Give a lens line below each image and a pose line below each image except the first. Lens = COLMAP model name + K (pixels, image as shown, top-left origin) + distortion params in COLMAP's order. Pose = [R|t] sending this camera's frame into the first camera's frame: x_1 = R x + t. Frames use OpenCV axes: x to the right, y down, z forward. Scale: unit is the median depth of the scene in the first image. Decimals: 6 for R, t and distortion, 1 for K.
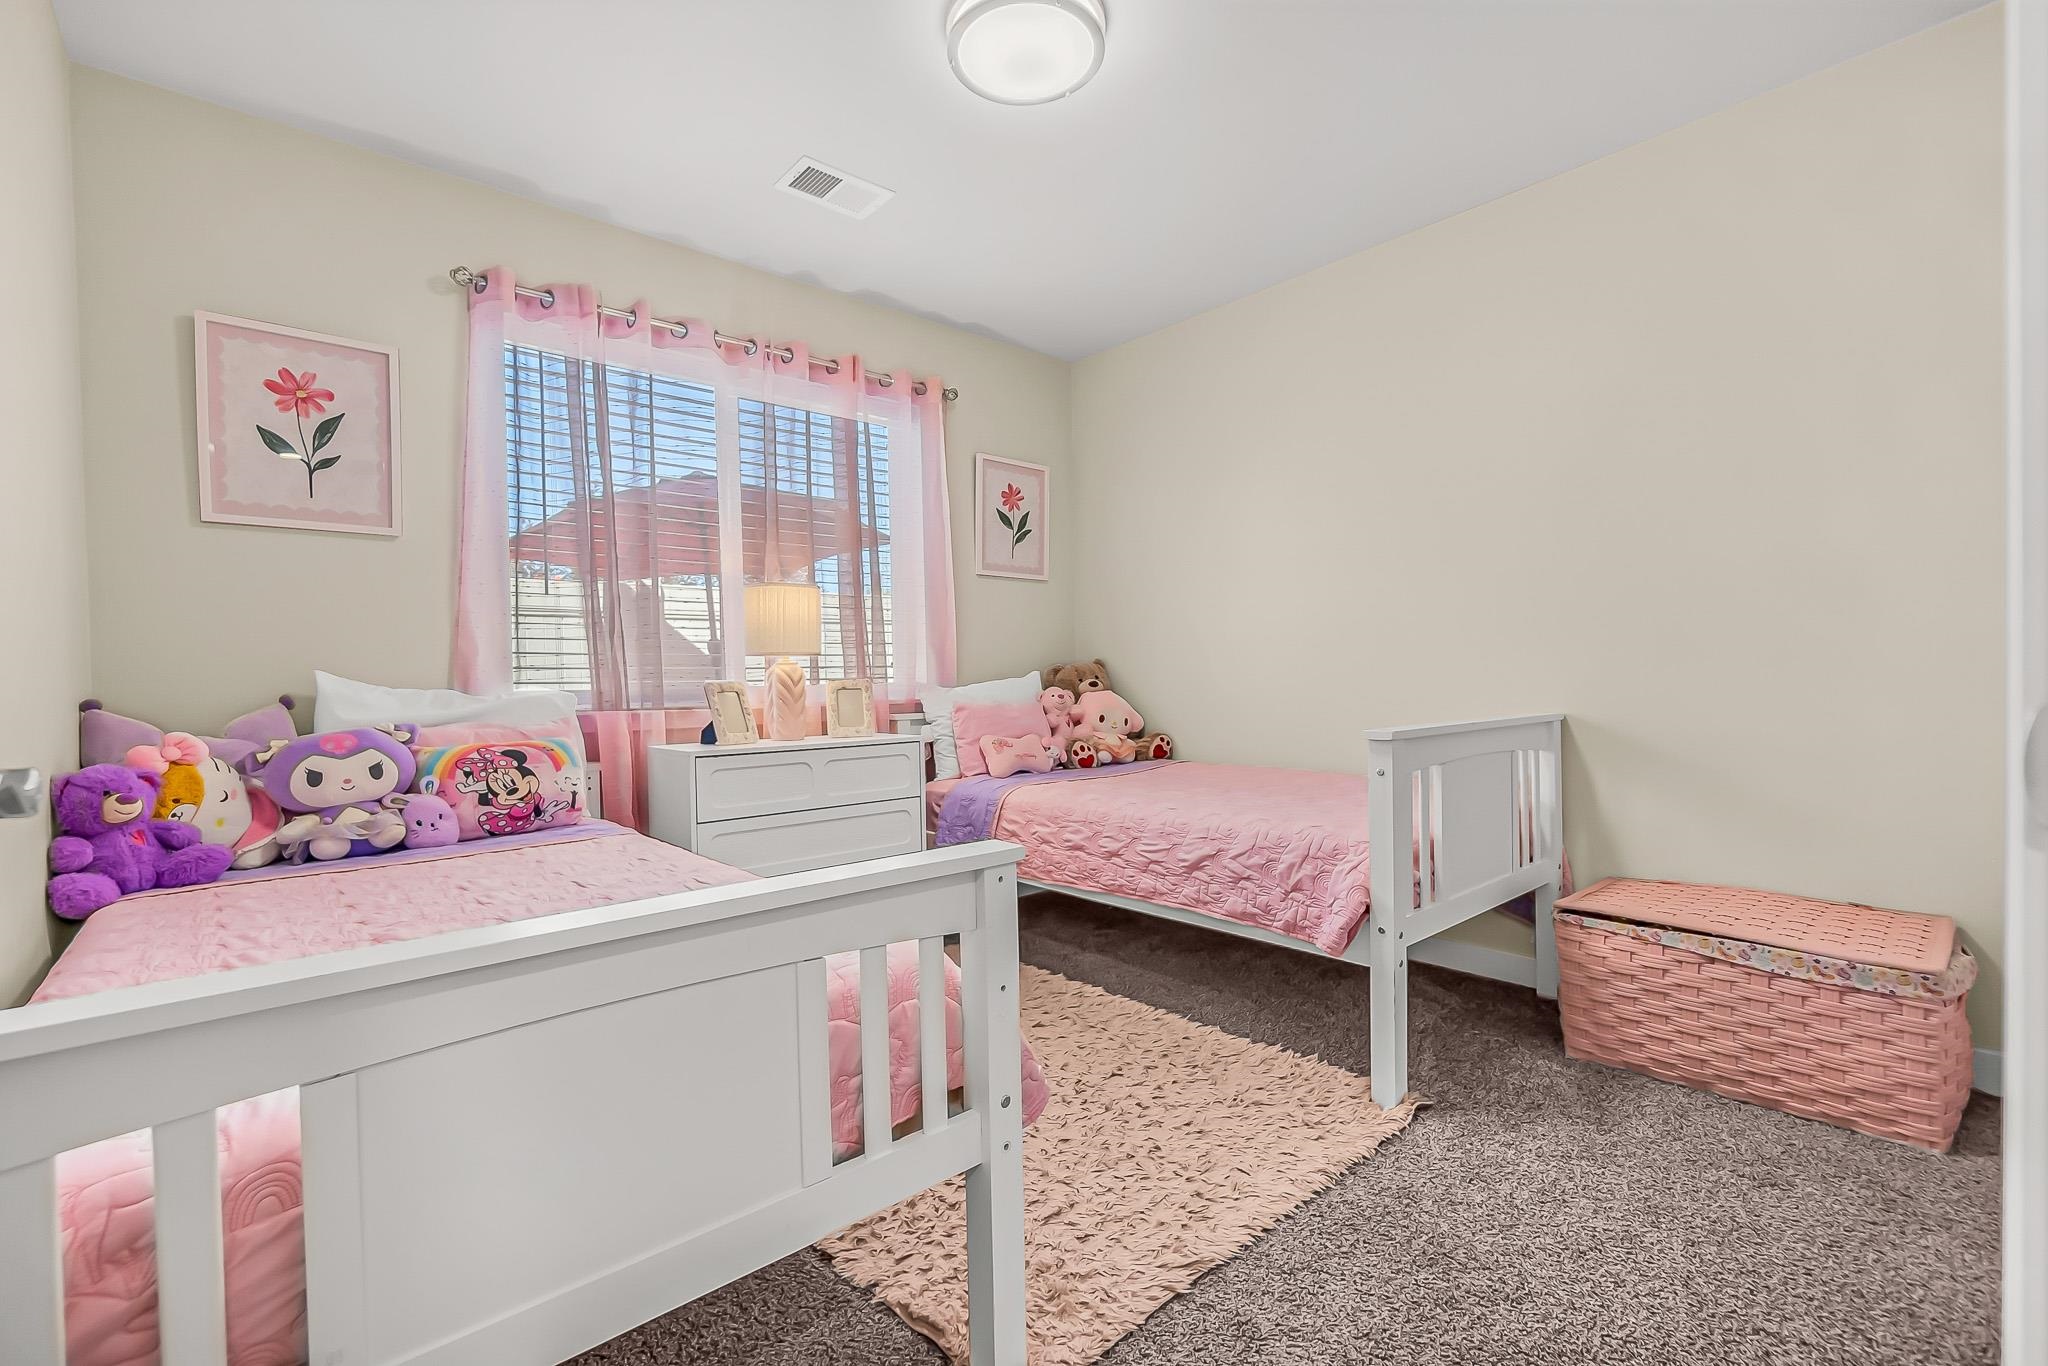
lens RADIAL K [[891.4, 0, 1031.6], [0, 891.4, 688.0], [0, 0, 1]] dist [-0.002920, 0.000614]
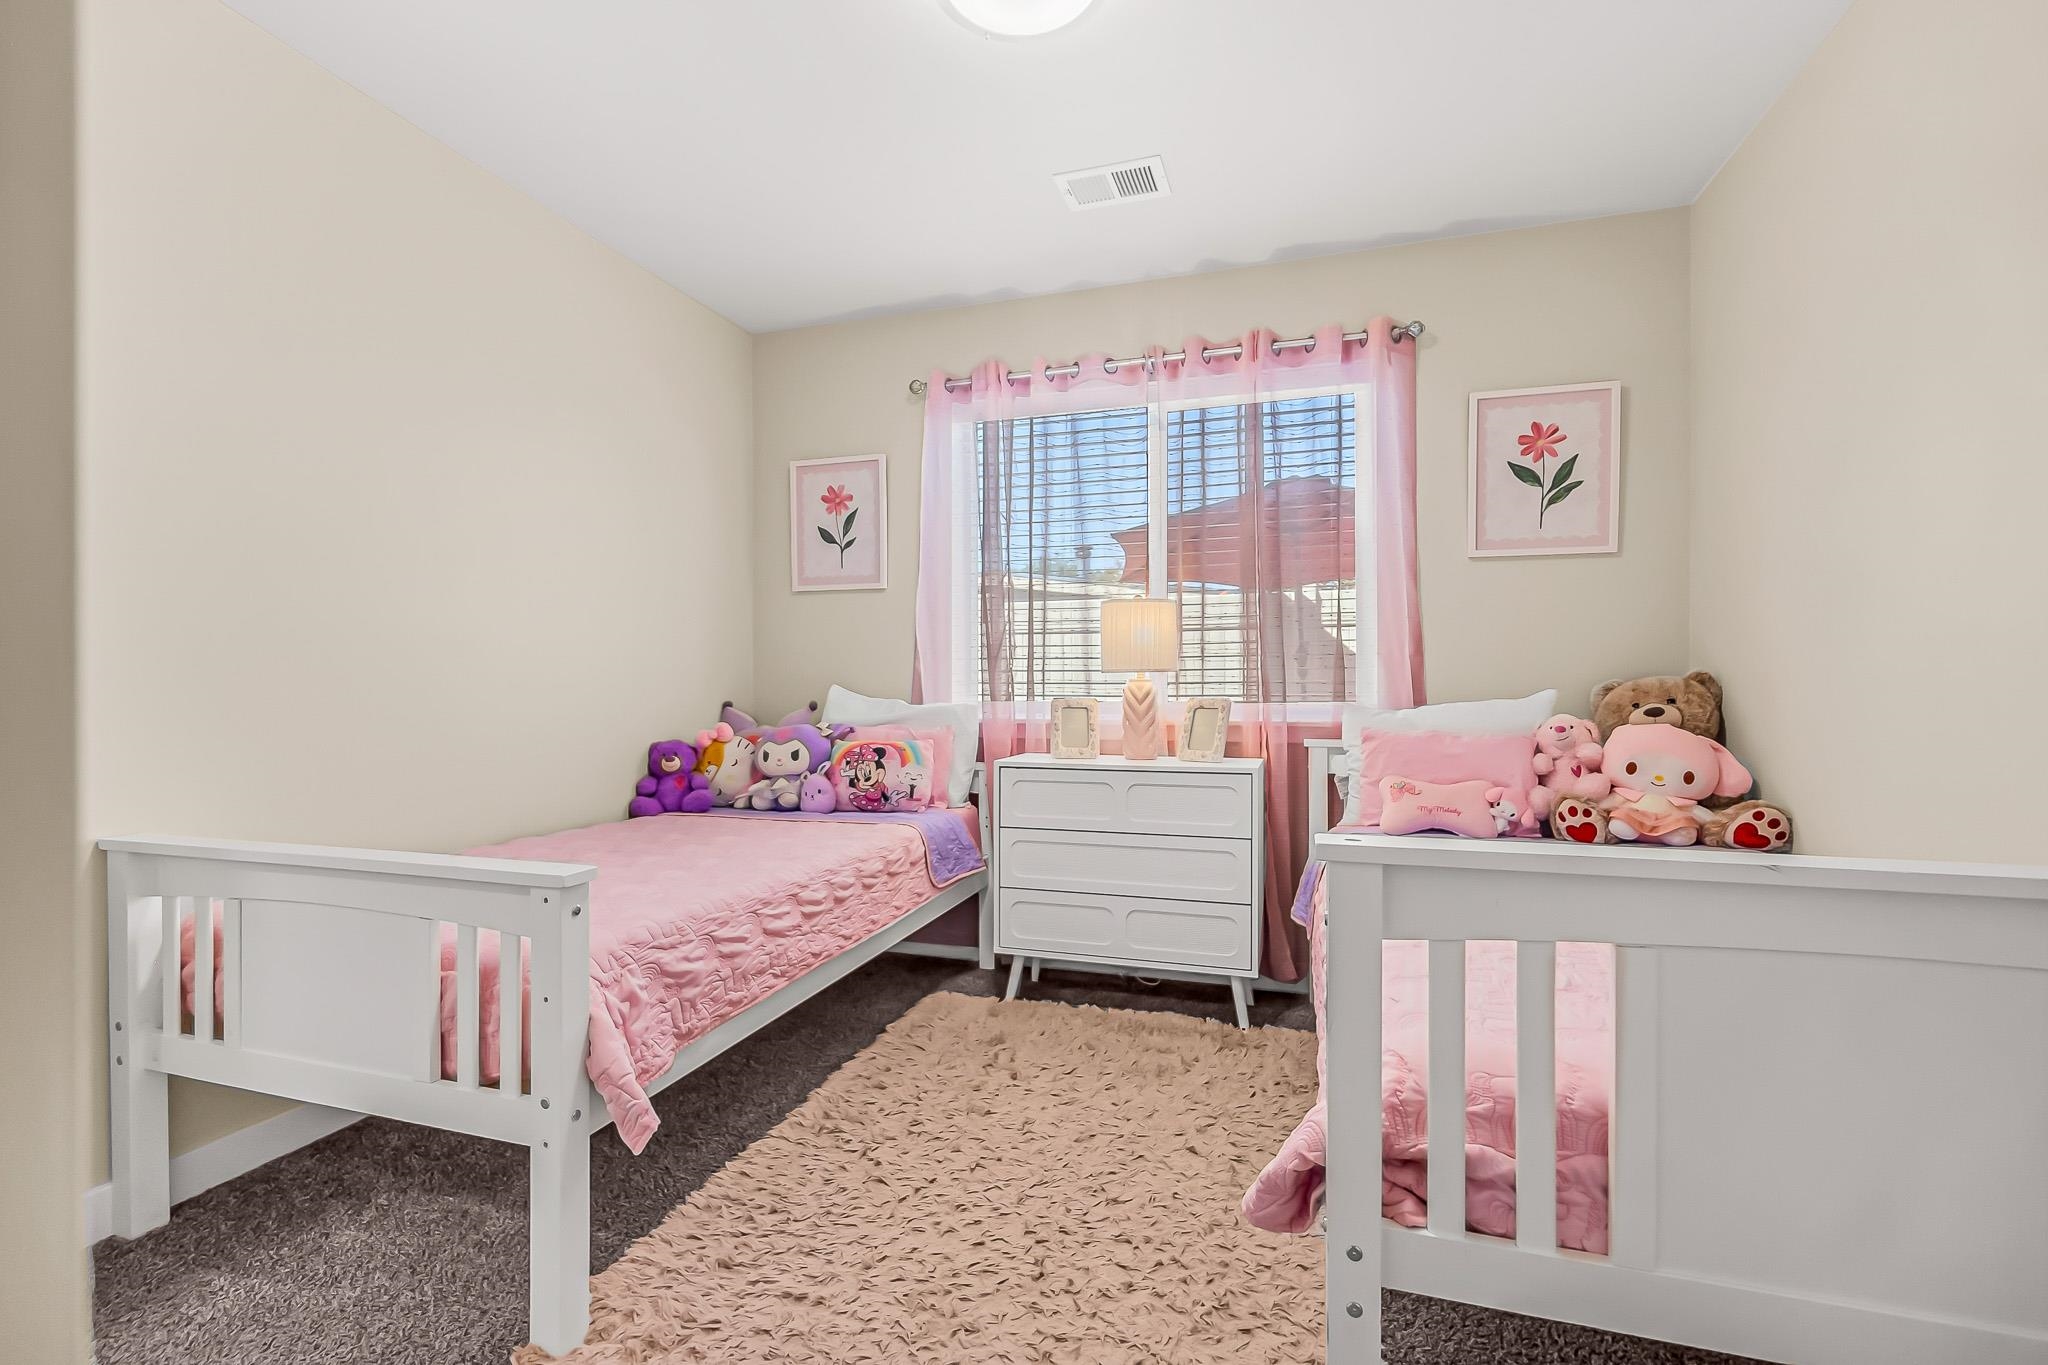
lens RADIAL K [[891.4, 0, 1031.6], [0, 891.4, 687.5], [0, 0, 1]] dist [-0.002920, 0.000614]
pose [[0.512599, 0.016766, -0.858464, 0.605182], [-0.016639, 0.999816, 0.009591, -0.032439], [0.858467, 0.009368, 0.512784, 0.482489]]
